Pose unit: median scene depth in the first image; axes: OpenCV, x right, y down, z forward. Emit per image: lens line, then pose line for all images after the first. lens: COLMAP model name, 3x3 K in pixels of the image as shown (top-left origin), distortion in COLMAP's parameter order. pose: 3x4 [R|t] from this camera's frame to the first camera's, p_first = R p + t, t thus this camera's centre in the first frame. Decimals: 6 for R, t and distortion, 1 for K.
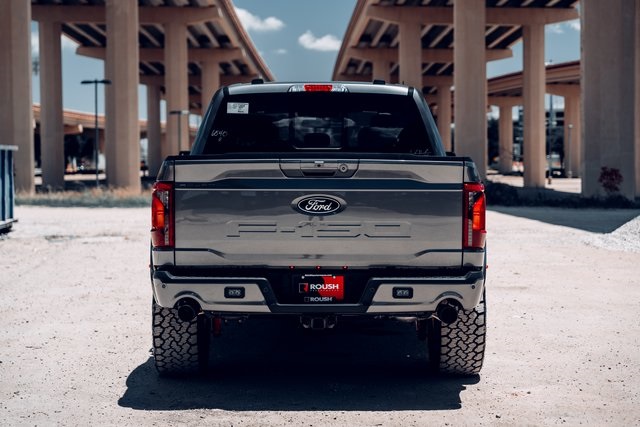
lens RADIAL K [[1248.9, 0, 321.4], [0, 1248.9, 212.7], [0, 0, 1]] dist [-0.026174, 0.000000]
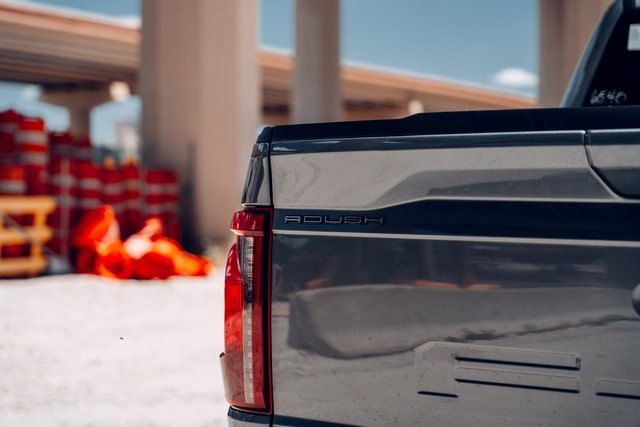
lens RADIAL K [[1234.8, 0, 317.4], [0, 1234.8, 215.7], [0, 0, 1]] dist [0.071223, 0.000000]
pose [[0.882699, 0.017513, -0.469612, 0.041180], [-0.024348, 0.999668, -0.008486, -0.020367], [0.469307, 0.018925, 0.882832, 0.726218]]
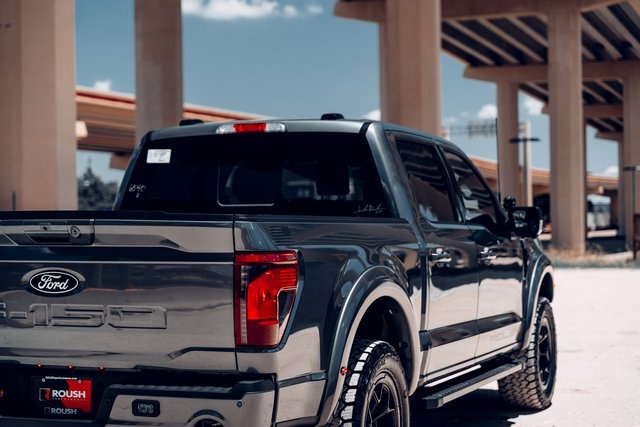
lens RADIAL K [[1234.8, 0, 319.6], [0, 1234.8, 213.4], [0, 0, 1]] dist [0.071223, 0.000000]
pose [[0.931661, -0.010844, -0.363167, 0.406624], [-0.005849, 0.998977, -0.044832, -0.014692], [0.363282, 0.043892, 0.930645, 0.375565]]
